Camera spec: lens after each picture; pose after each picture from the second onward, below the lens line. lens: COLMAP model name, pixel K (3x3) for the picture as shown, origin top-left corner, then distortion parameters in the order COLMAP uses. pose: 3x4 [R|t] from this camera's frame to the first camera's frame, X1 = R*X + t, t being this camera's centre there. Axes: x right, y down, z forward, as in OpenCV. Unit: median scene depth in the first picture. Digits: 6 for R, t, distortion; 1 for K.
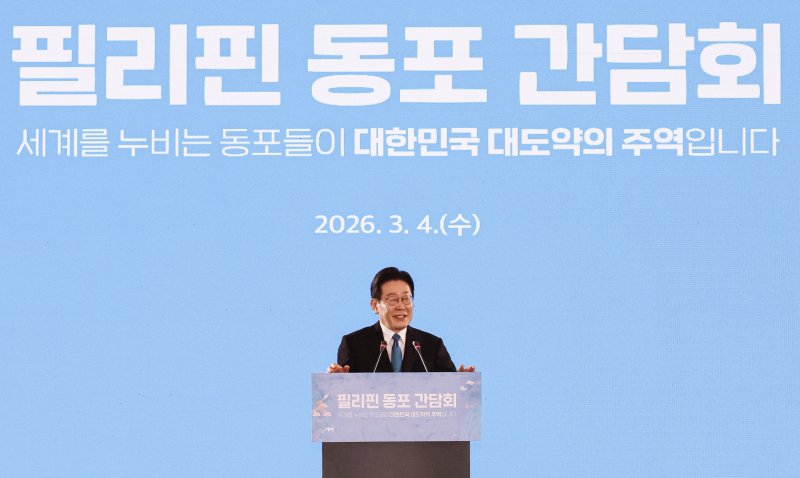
lens RADIAL K [[2982.0, 0, 398.3], [0, 2982.0, 242.1], [0, 0, 1]] dist [-0.135349, 0.000000]
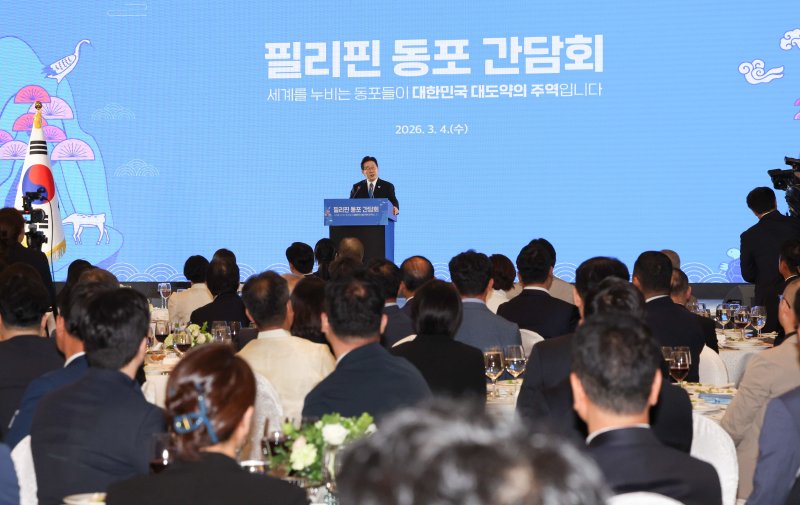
lens RADIAL K [[2073.9, 0, 398.1], [0, 2073.9, 249.8], [0, 0, 1]] dist [0.054620, 0.000000]
pose [[0.977766, -0.000445, -0.209699, 0.301287], [0.016974, 0.996884, 0.077030, -0.036085], [0.209011, -0.078877, 0.974727, -0.530734]]
